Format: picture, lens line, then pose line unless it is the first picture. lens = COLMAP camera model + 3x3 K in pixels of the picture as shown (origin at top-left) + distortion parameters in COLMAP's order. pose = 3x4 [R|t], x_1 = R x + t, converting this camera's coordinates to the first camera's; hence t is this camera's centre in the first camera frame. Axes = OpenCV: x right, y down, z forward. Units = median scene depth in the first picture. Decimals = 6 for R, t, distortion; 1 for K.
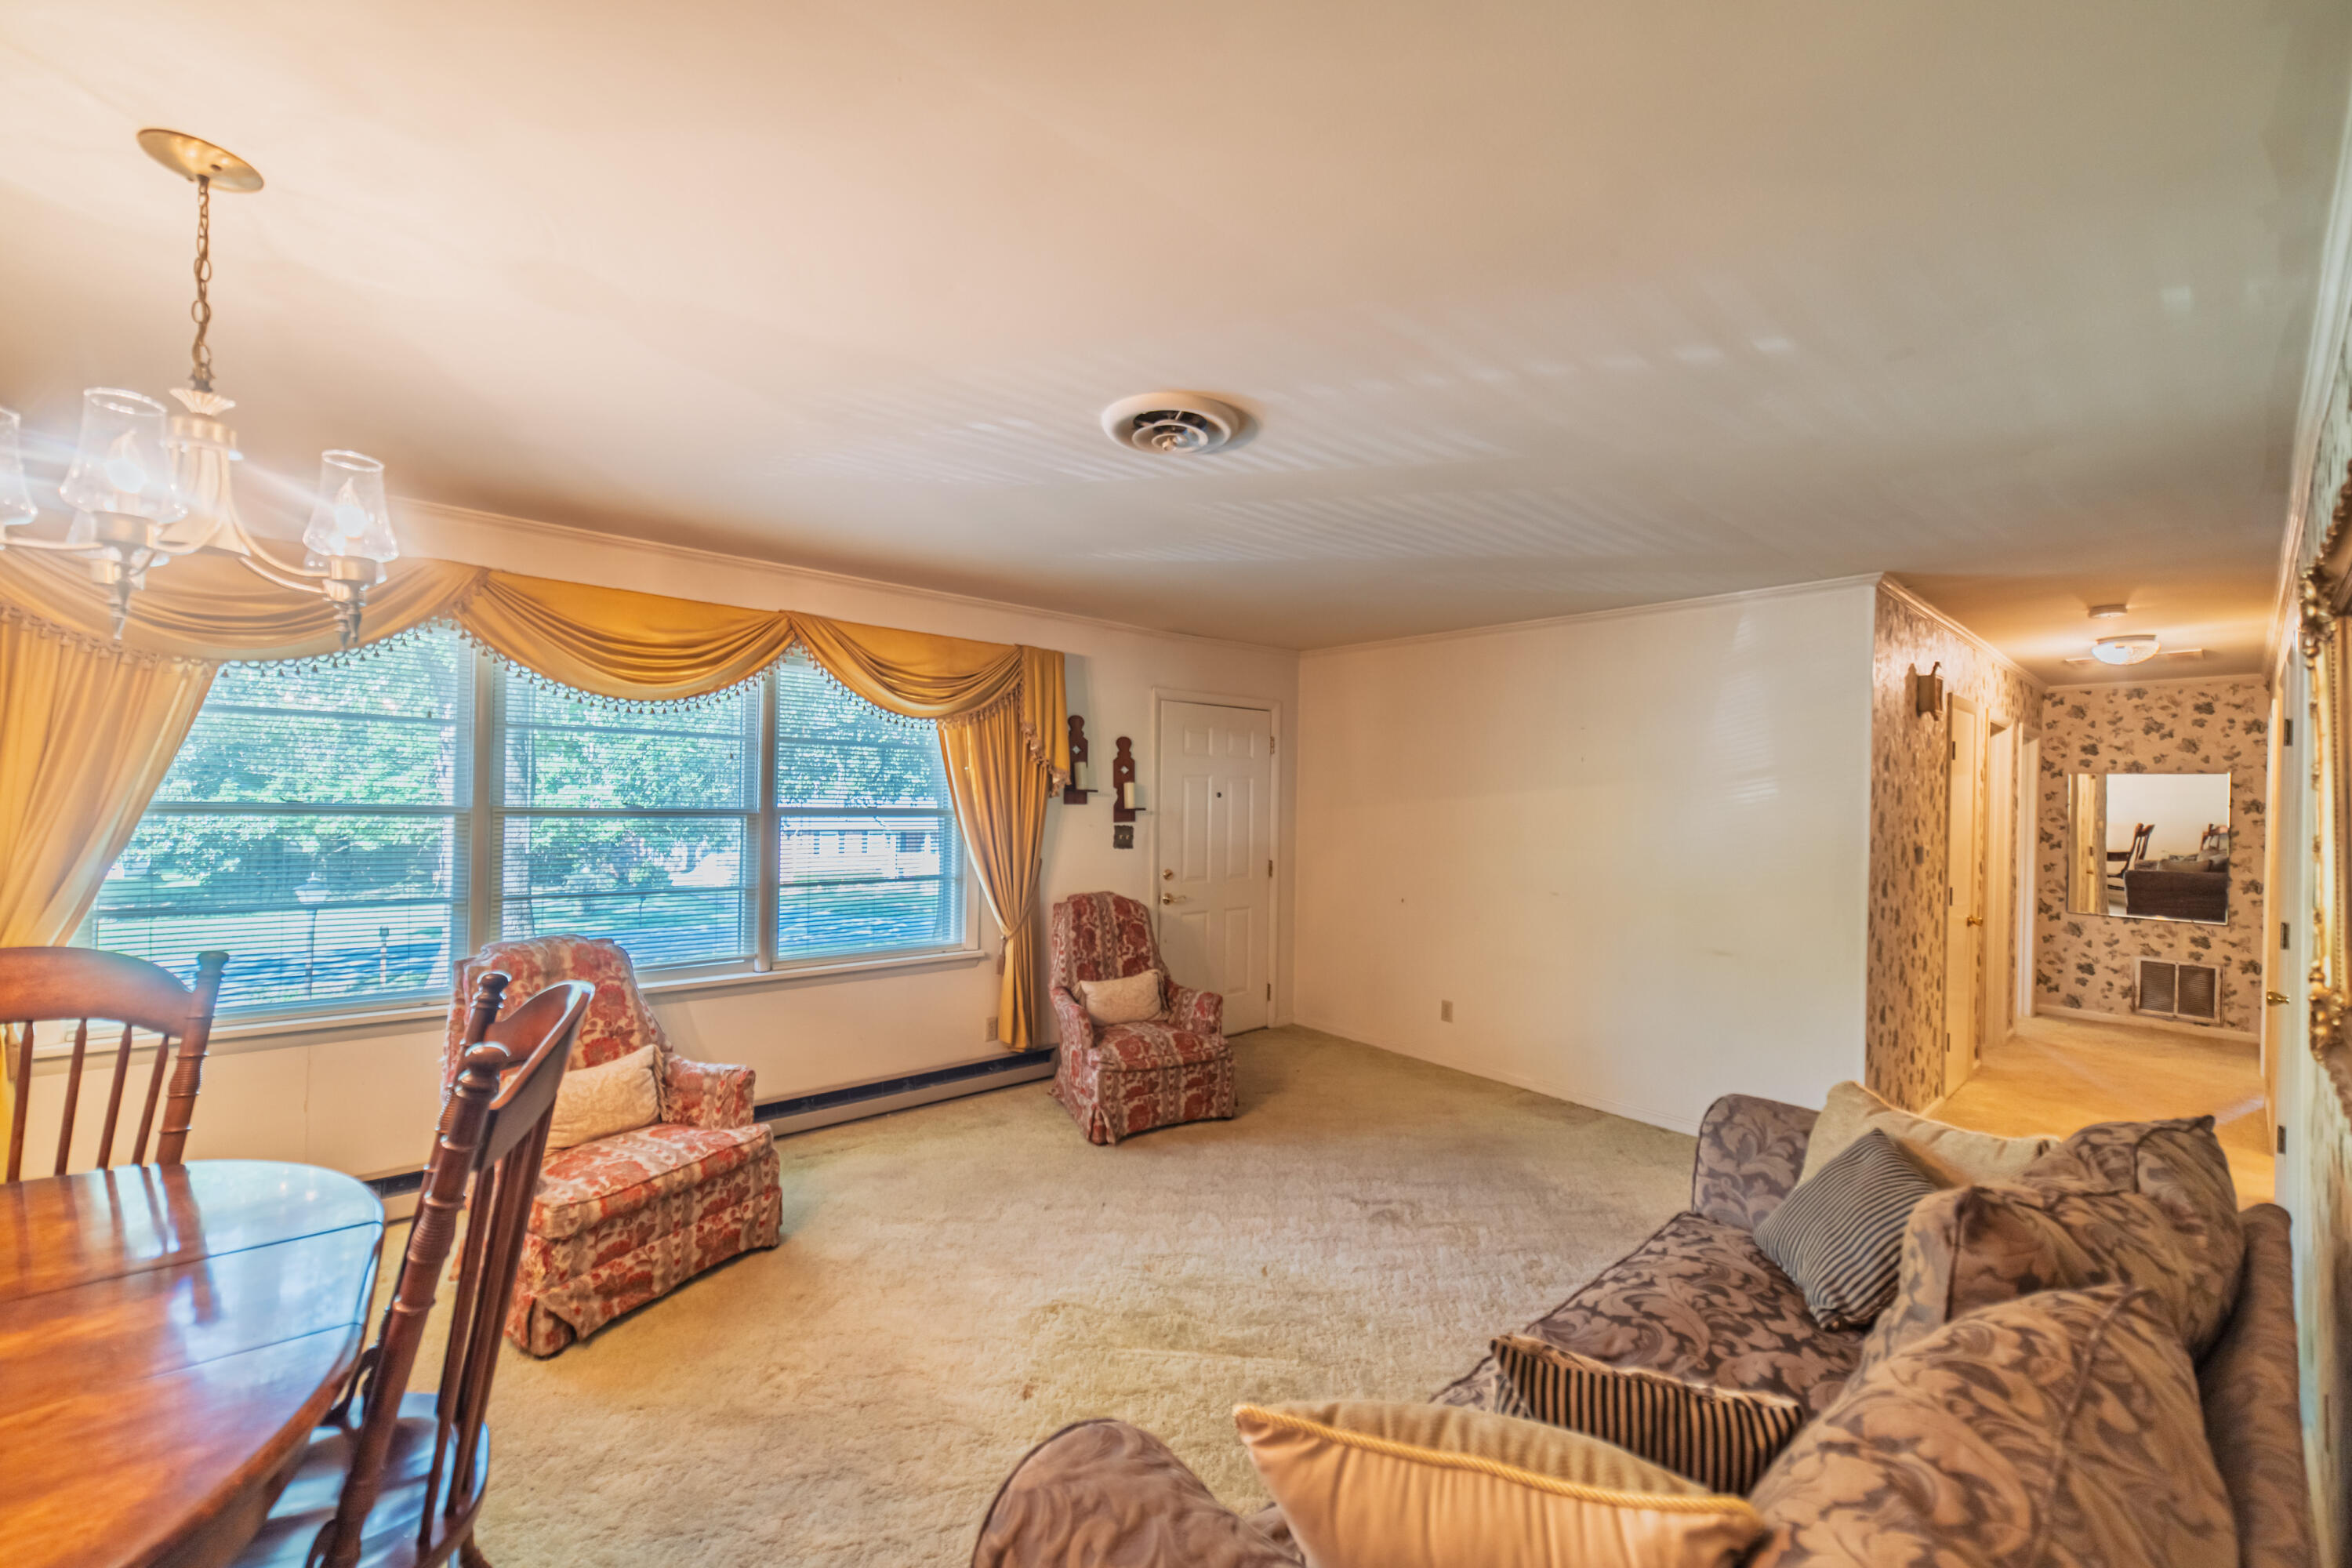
lens RADIAL K [[920.4, 0, 1185.7], [0, 920.4, 794.4], [0, 0, 1]] dist [-0.002765, 0.000000]
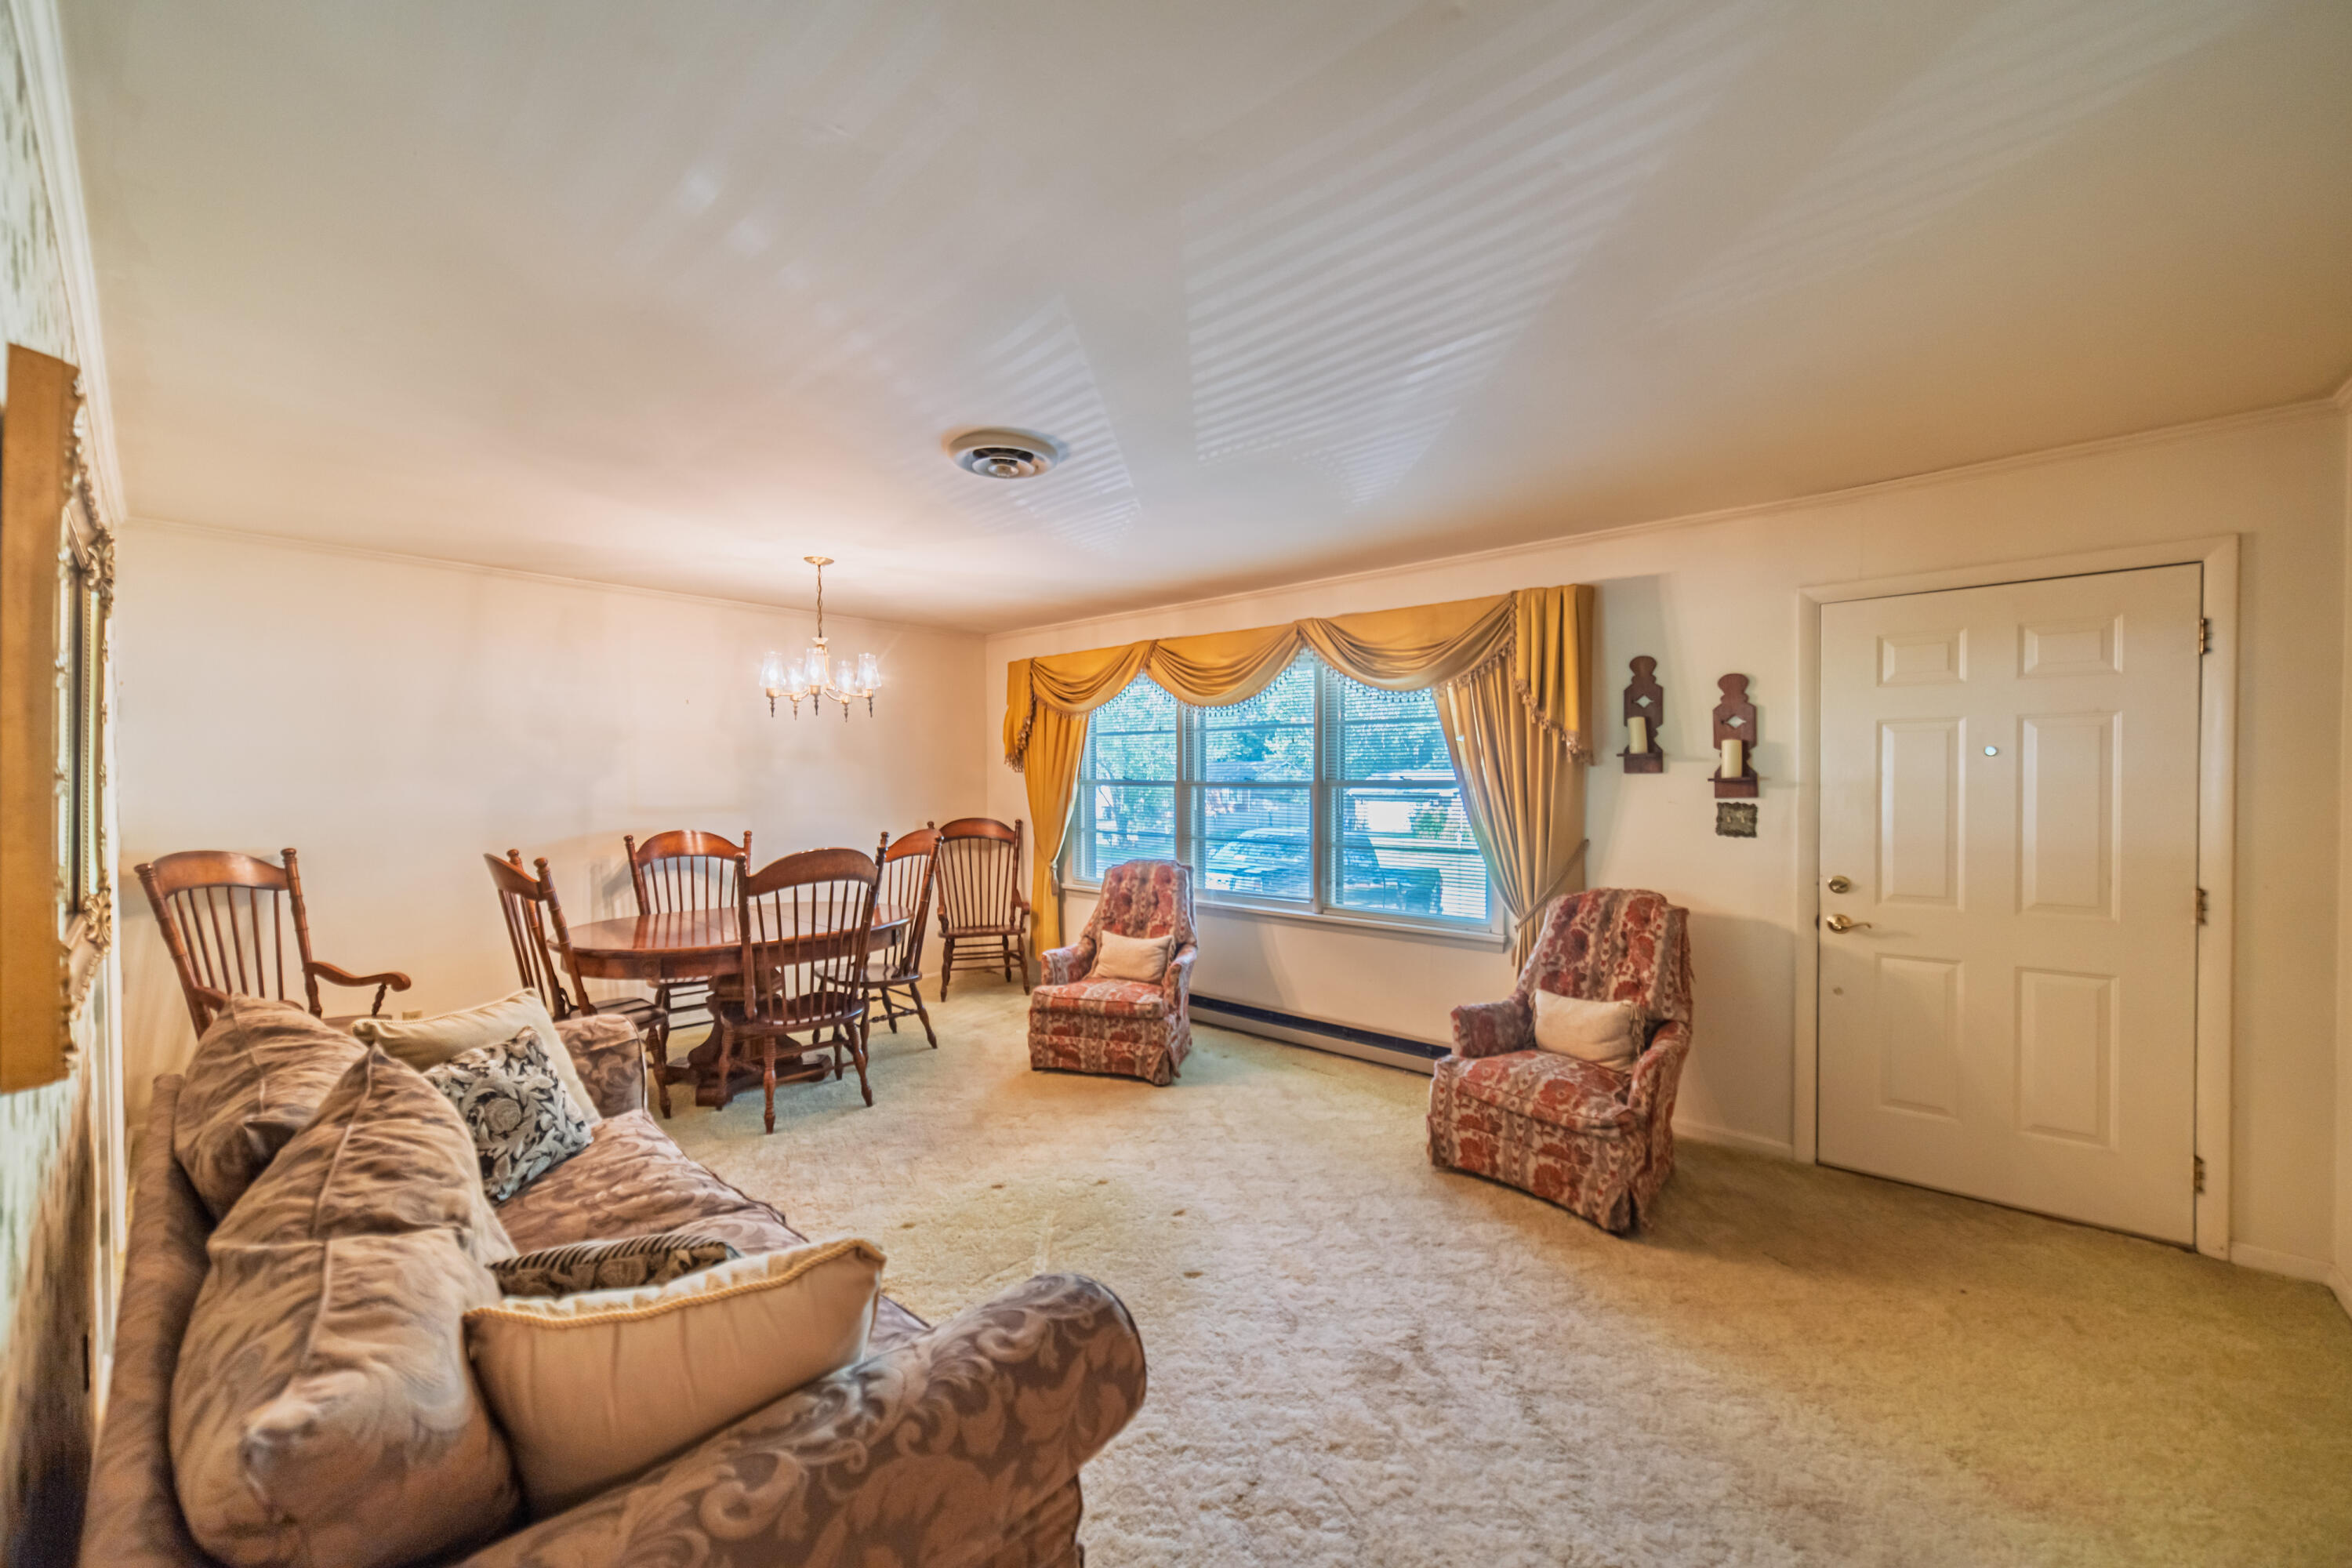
lens RADIAL K [[986.5, 0, 1228.0], [0, 986.5, 787.4], [0, 0, 1]] dist [-0.001815, -0.000061]
pose [[0.103931, -0.009887, -0.994535, 0.778352], [0.007099, 0.999932, -0.009199, 0.032727], [0.994559, -0.006104, 0.103994, 0.681866]]
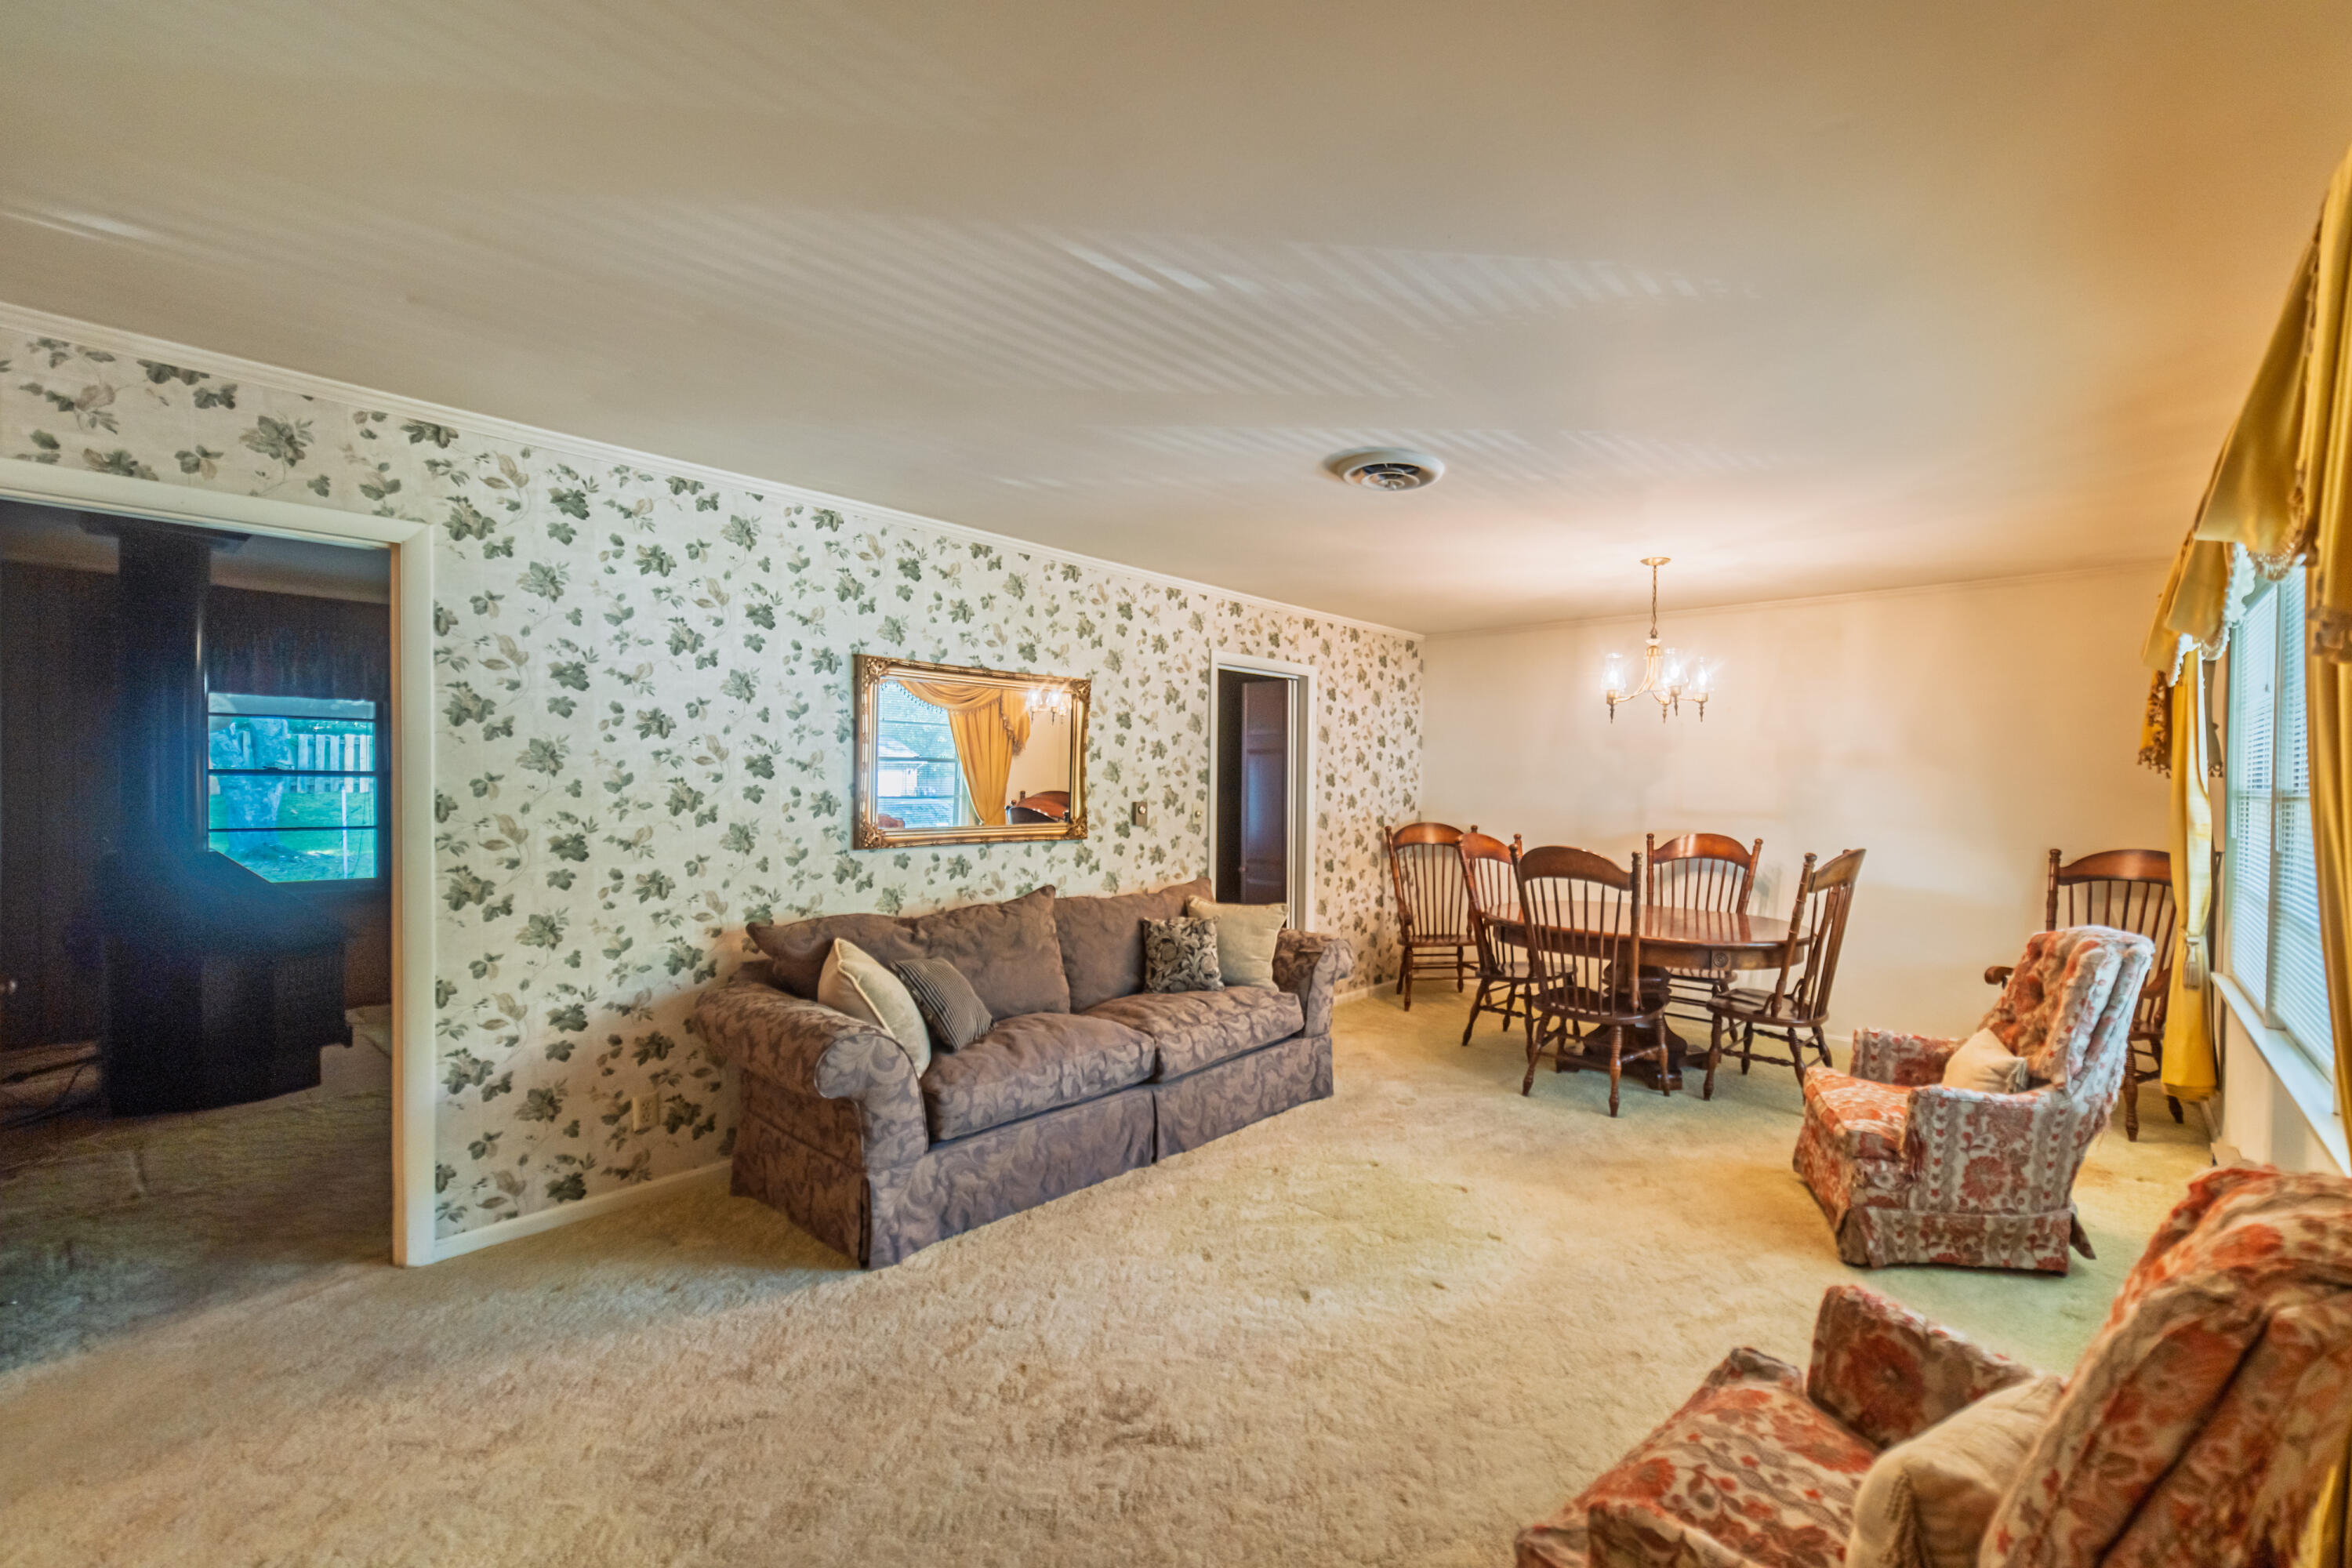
lens RADIAL K [[920.4, 0, 1185.7], [0, 920.4, 794.4], [0, 0, 1]] dist [-0.002765, 0.000000]
pose [[-0.998975, -0.031070, -0.032908, 0.176674], [-0.031416, 0.999456, 0.010040, 0.028532], [0.032578, 0.011064, -0.999408, 1.352627]]
